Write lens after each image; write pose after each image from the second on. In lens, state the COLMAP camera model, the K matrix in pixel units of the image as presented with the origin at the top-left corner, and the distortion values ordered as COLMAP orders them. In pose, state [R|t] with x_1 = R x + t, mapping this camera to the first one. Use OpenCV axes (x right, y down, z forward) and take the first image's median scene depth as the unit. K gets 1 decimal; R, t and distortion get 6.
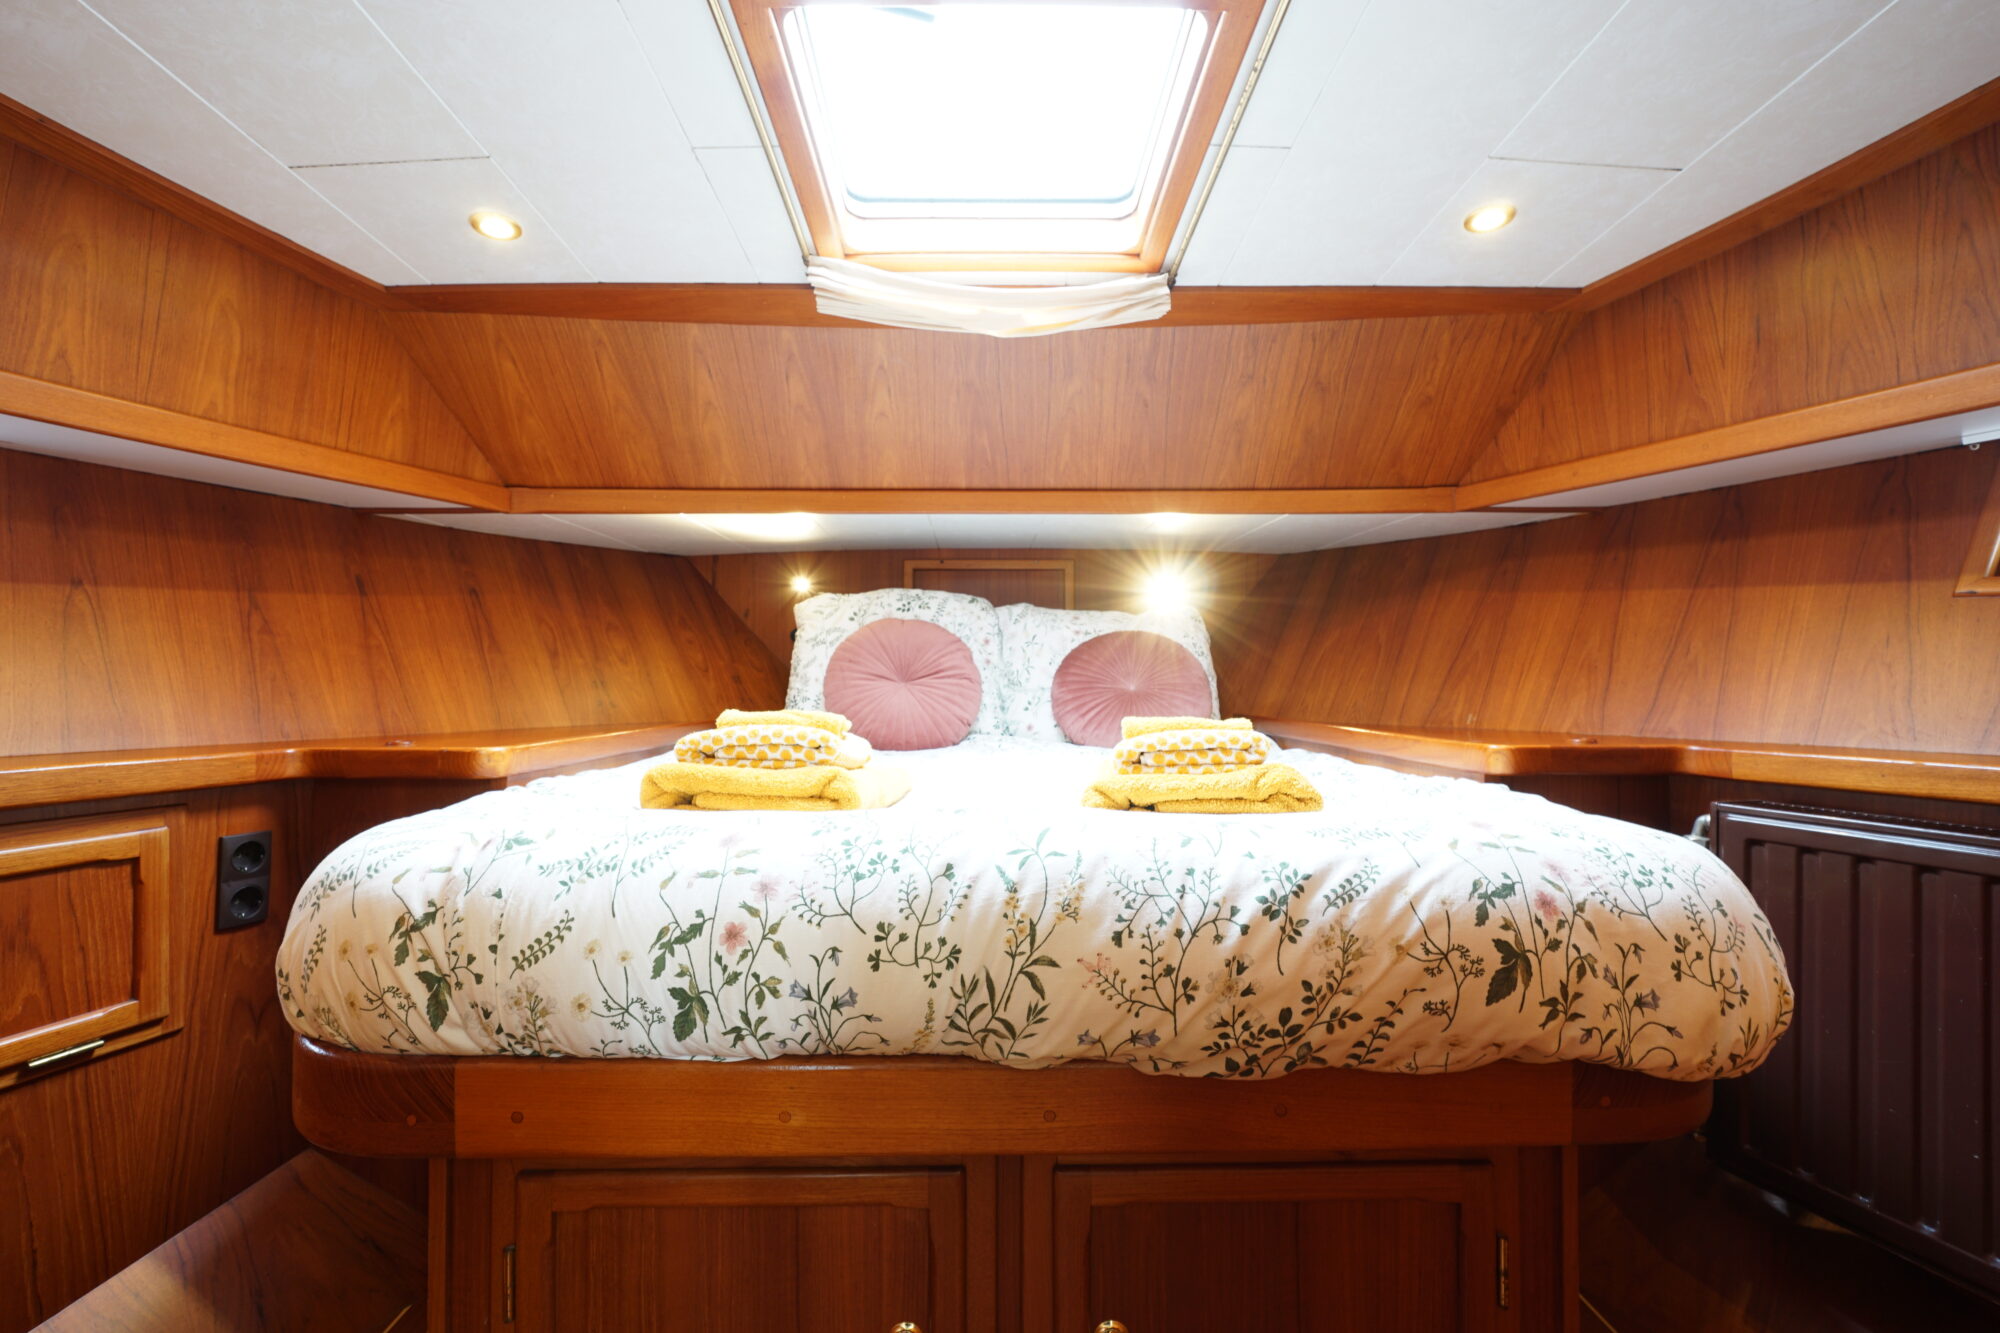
lens RADIAL K [[839.8, 0, 995.4], [0, 839.8, 665.9], [0, 0, 1]] dist [-0.017243, 0.006489]
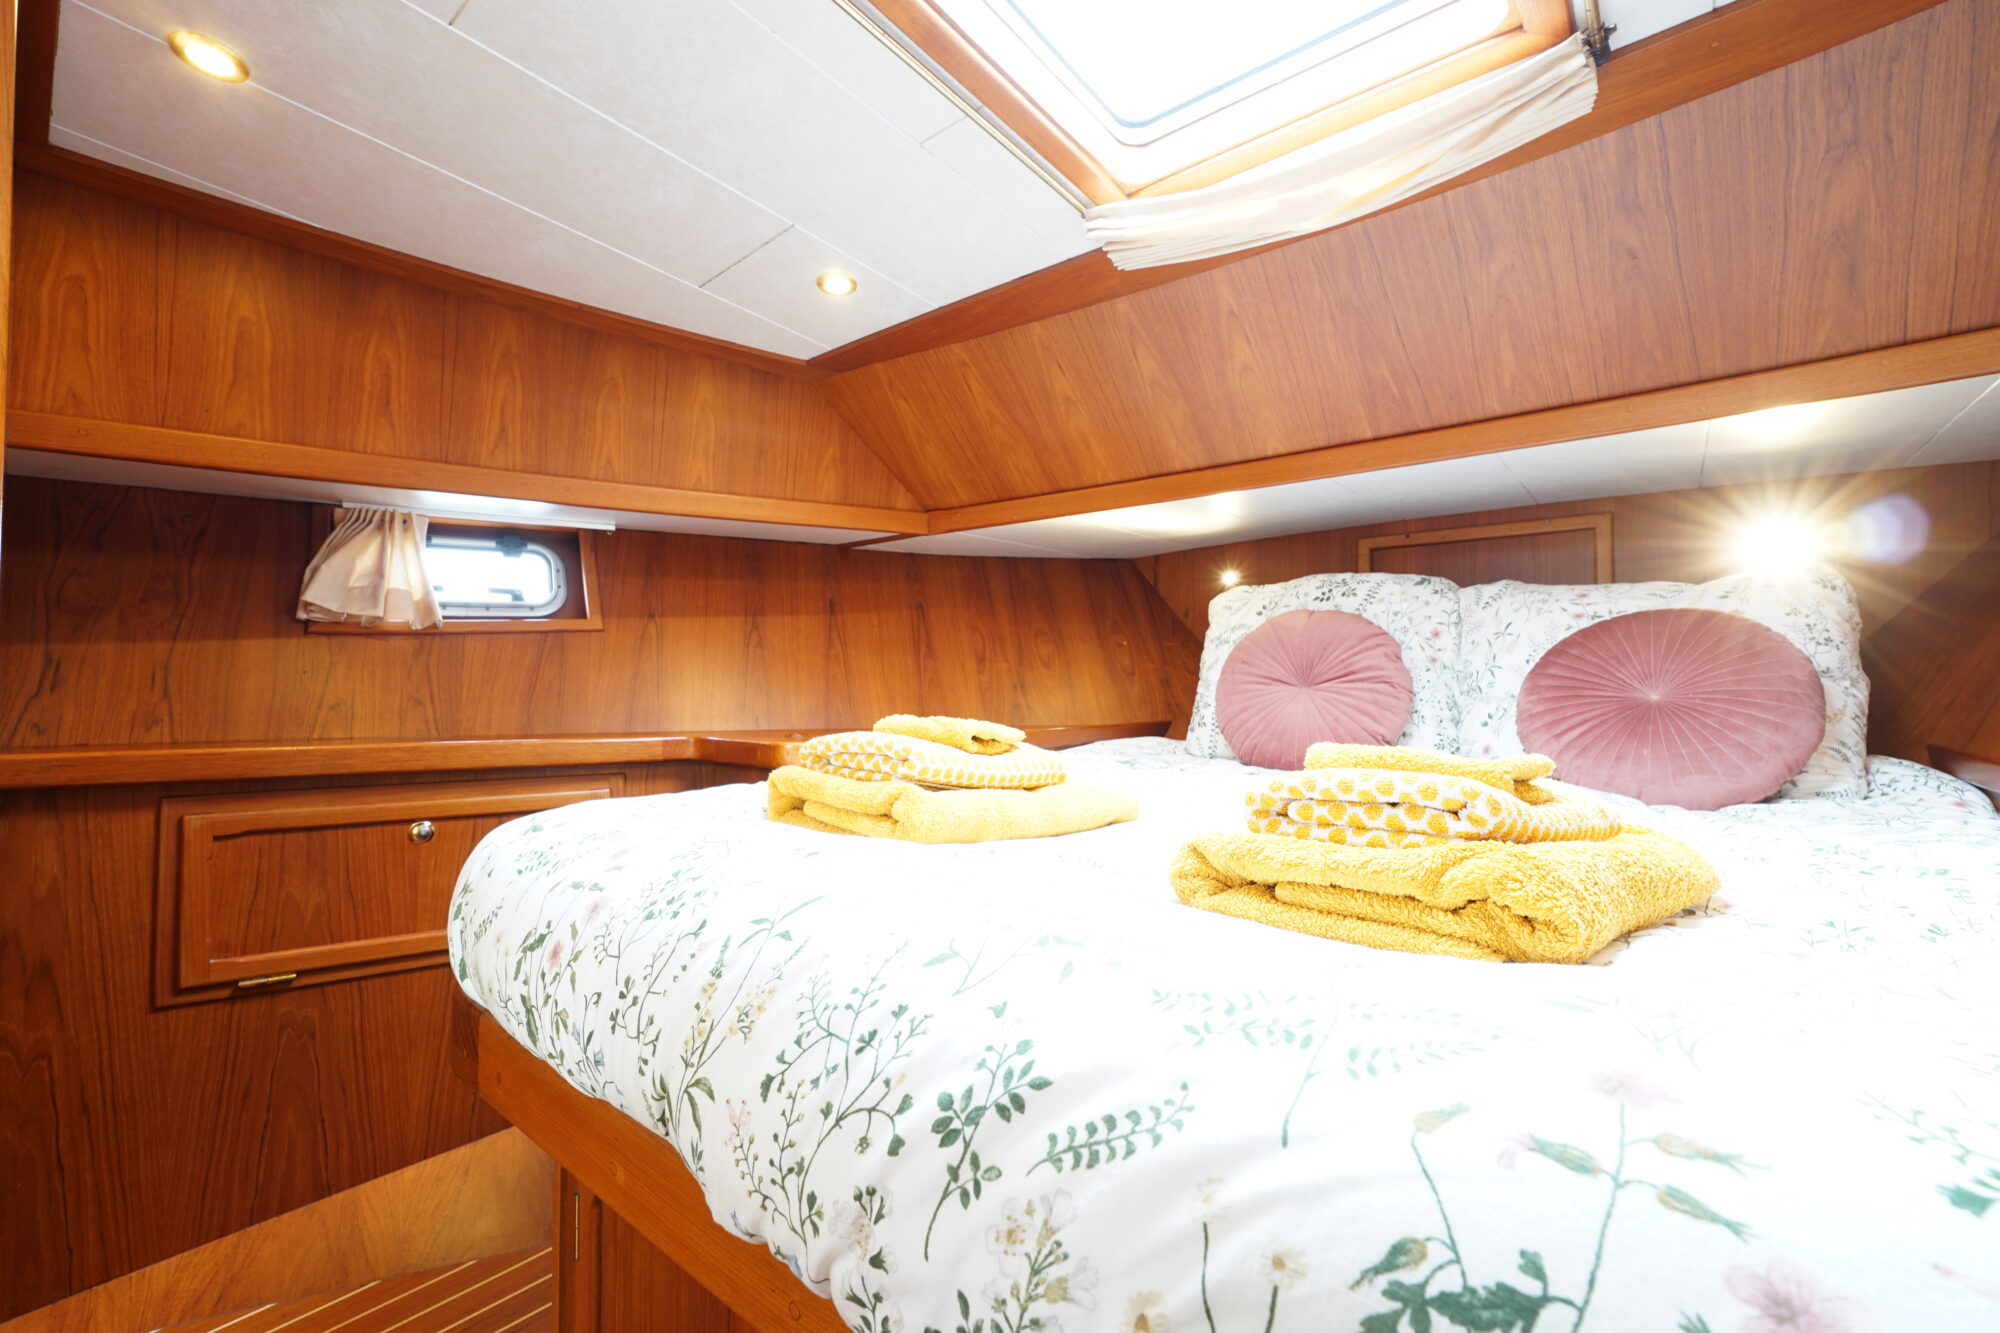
lens RADIAL K [[839.8, 0, 994.8], [0, 839.8, 668.4], [0, 0, 1]] dist [-0.017243, 0.006489]
pose [[0.759302, -0.009964, -0.650662, 0.339809], [0.008888, 0.999948, -0.004941, 0.004859], [0.650677, -0.002031, 0.759352, 0.306435]]
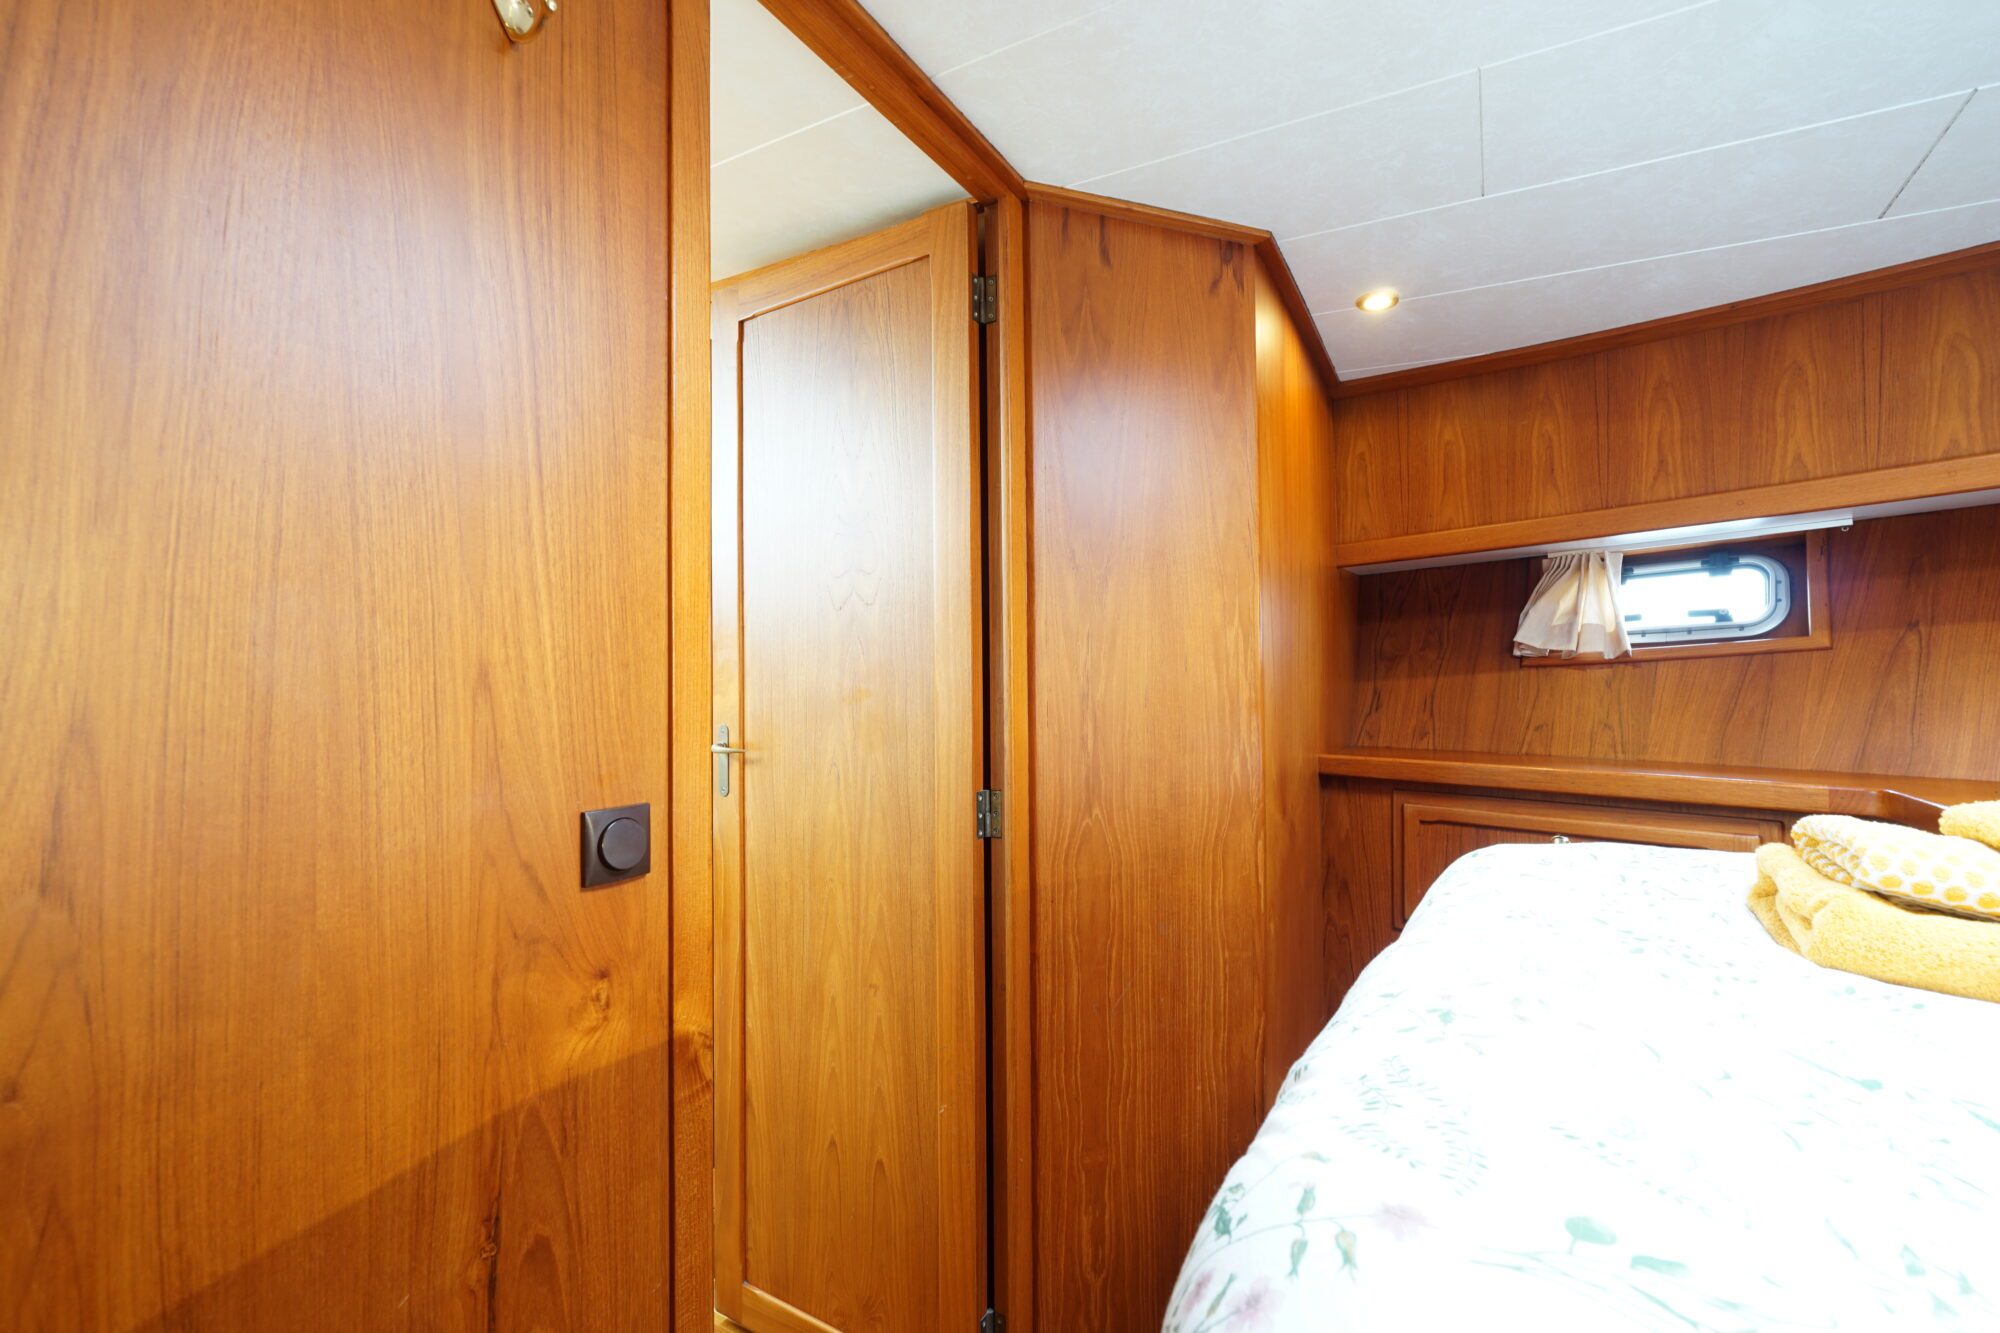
lens RADIAL K [[839.8, 0, 990.5], [0, 839.8, 664.9], [0, 0, 1]] dist [-0.017243, 0.006489]
pose [[-0.532691, -0.012042, -0.846224, 0.589689], [0.025920, 0.999198, -0.030535, -0.048018], [0.845913, -0.038200, -0.531951, 0.591473]]
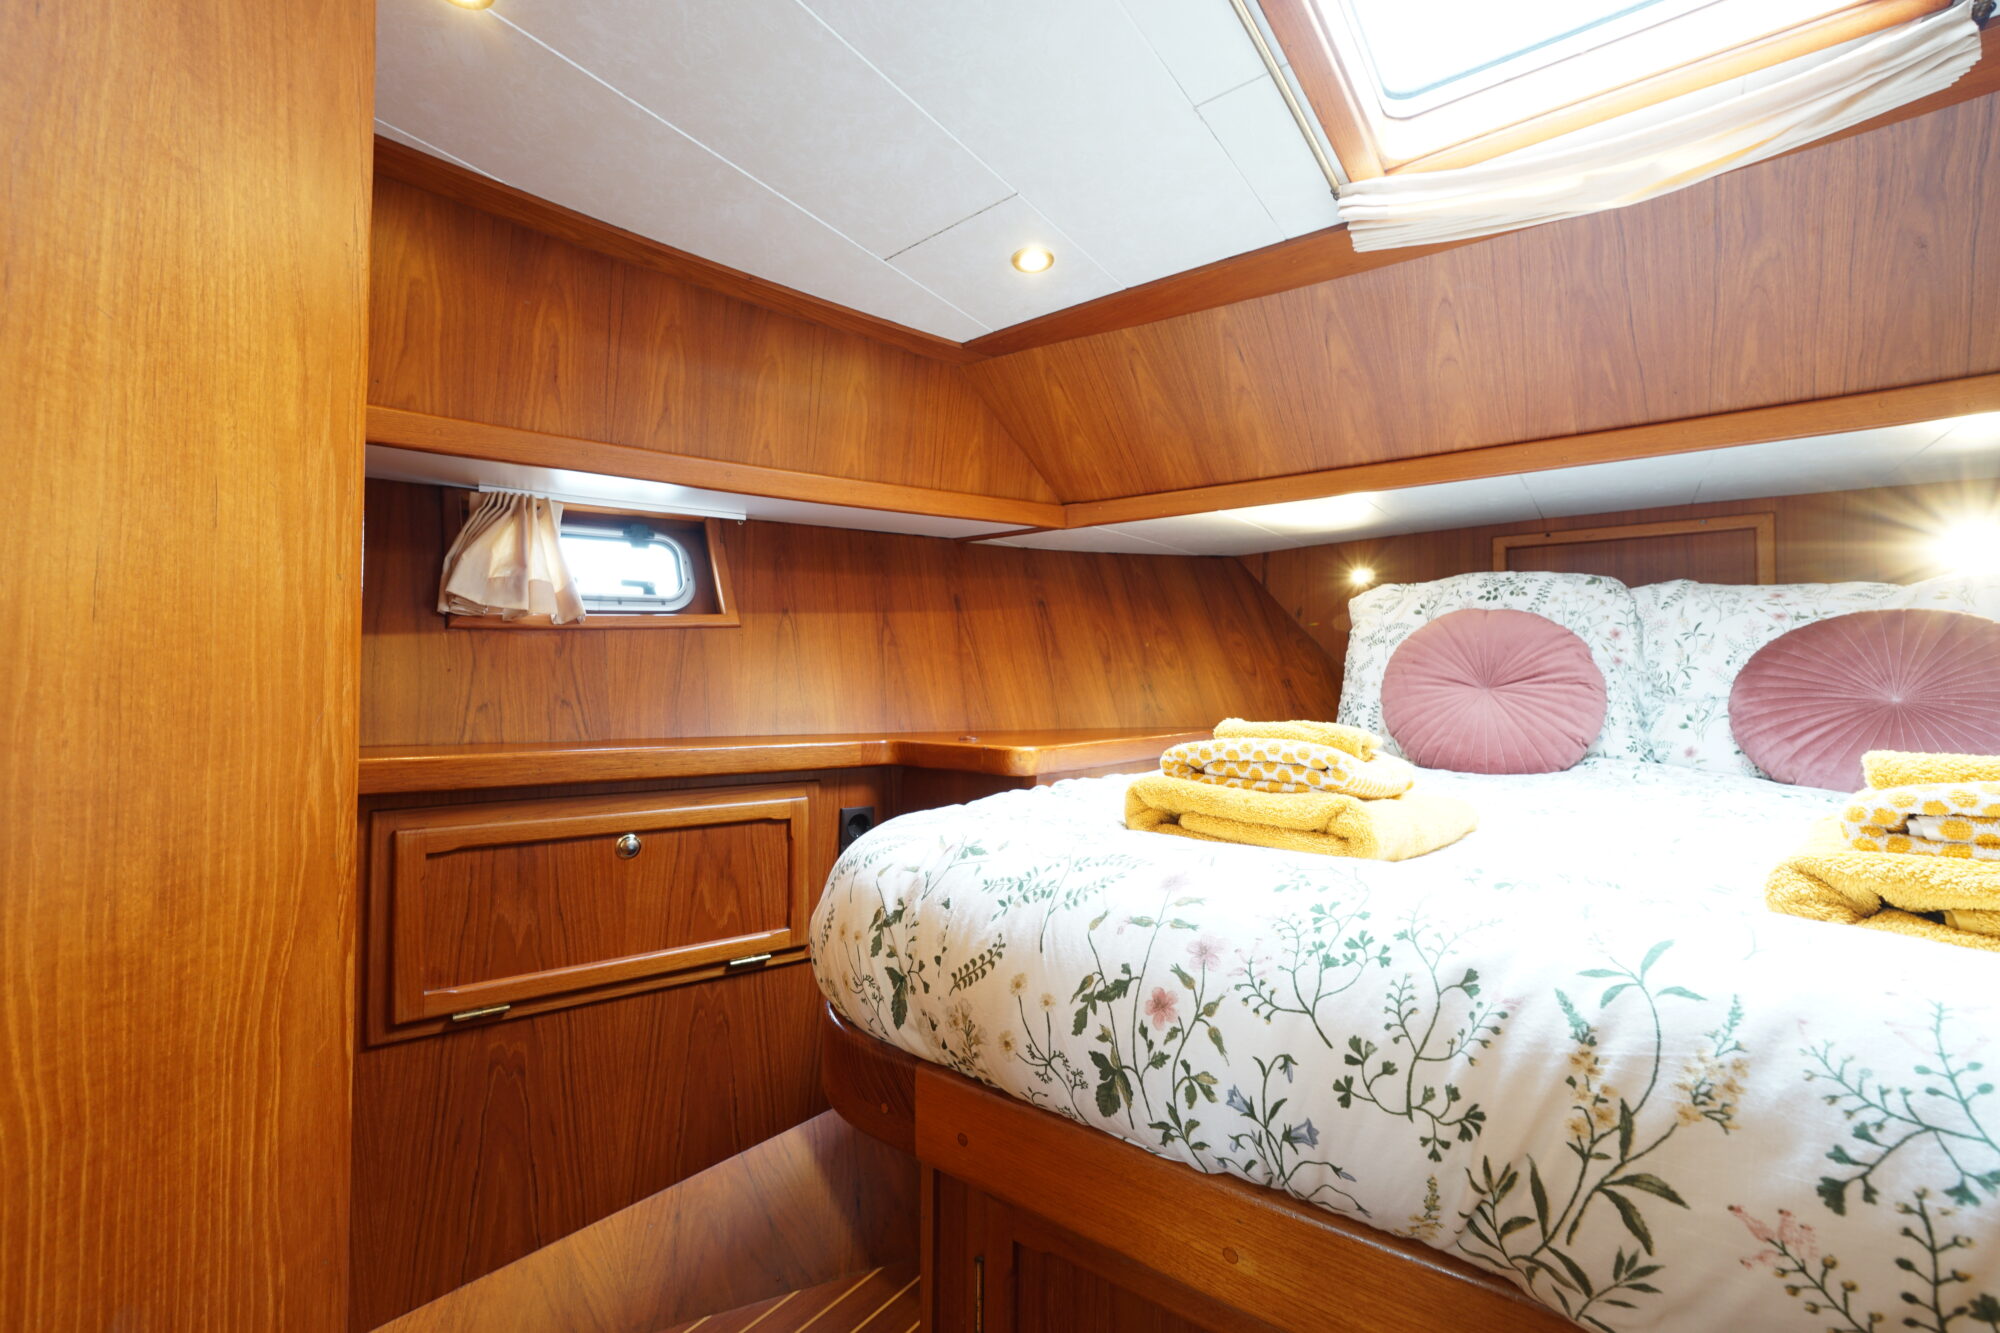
lens RADIAL K [[839.8, 0, 995.0], [0, 839.8, 667.0], [0, 0, 1]] dist [-0.017243, 0.006489]
pose [[0.784562, -0.008202, -0.619996, 0.029914], [0.006425, 0.999966, -0.005100, 0.001379], [0.620017, 0.000018, 0.784589, 0.139013]]
